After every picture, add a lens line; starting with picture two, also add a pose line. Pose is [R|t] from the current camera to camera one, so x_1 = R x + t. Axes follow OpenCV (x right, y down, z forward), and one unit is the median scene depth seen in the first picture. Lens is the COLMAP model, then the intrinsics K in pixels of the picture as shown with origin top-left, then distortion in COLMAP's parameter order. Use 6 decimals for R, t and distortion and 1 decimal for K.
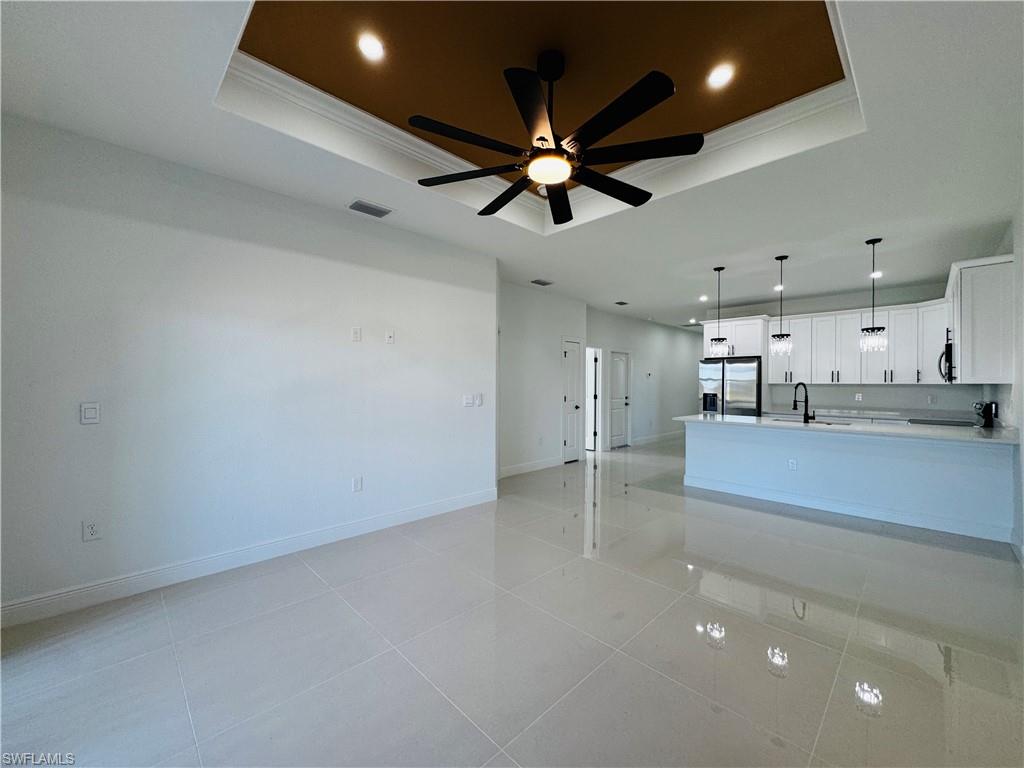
lens RADIAL K [[407.9, 0, 512.4], [0, 407.9, 384.2], [0, 0, 1]] dist [-0.004762, -0.000349]
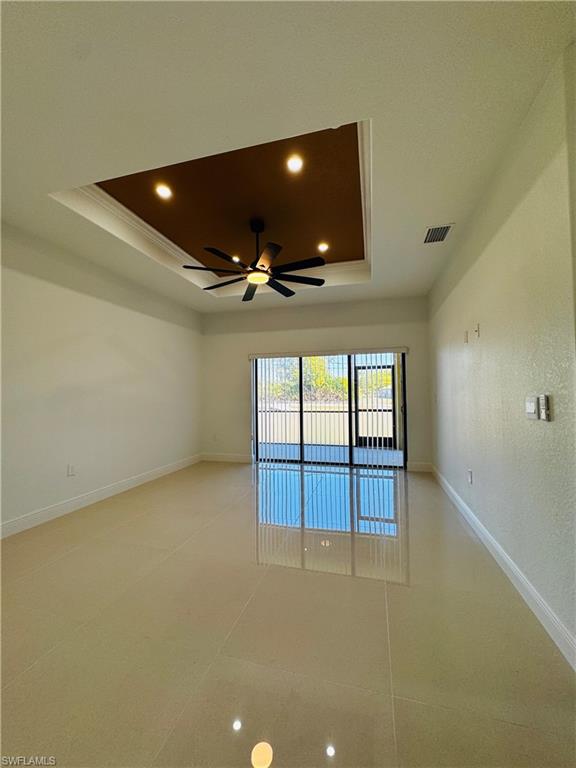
lens RADIAL K [[306.0, 0, 289.9], [0, 306.0, 383.3], [0, 0, 1]] dist [-0.004762, -0.000349]
pose [[0.866153, 0.002056, 0.499775, -0.234759], [0.018863, 0.999145, -0.036803, 0.018874], [-0.499424, 0.041304, 0.865373, -0.153231]]
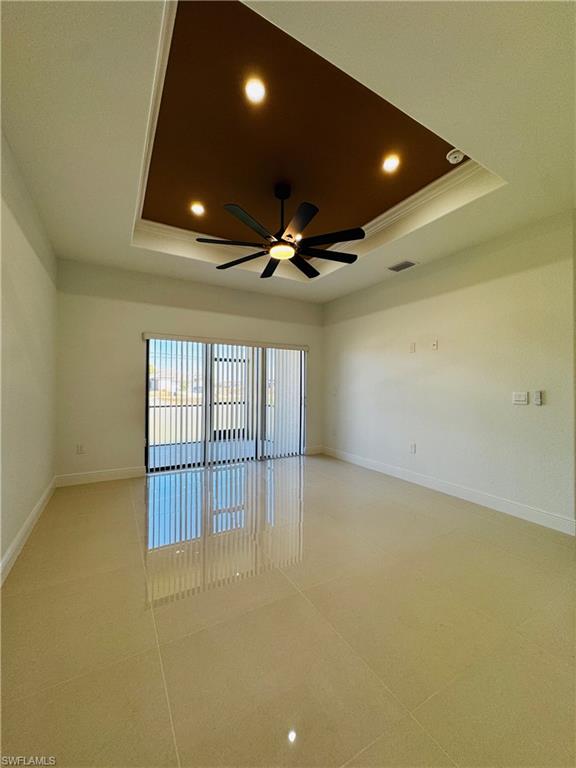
lens RADIAL K [[306.0, 0, 287.7], [0, 306.0, 384.6], [0, 0, 1]] dist [-0.004762, -0.000349]
pose [[0.264477, 0.002484, 0.964389, -0.515790], [-0.001693, 0.999996, -0.002112, 0.015298], [-0.964391, -0.001074, 0.264480, 0.286461]]
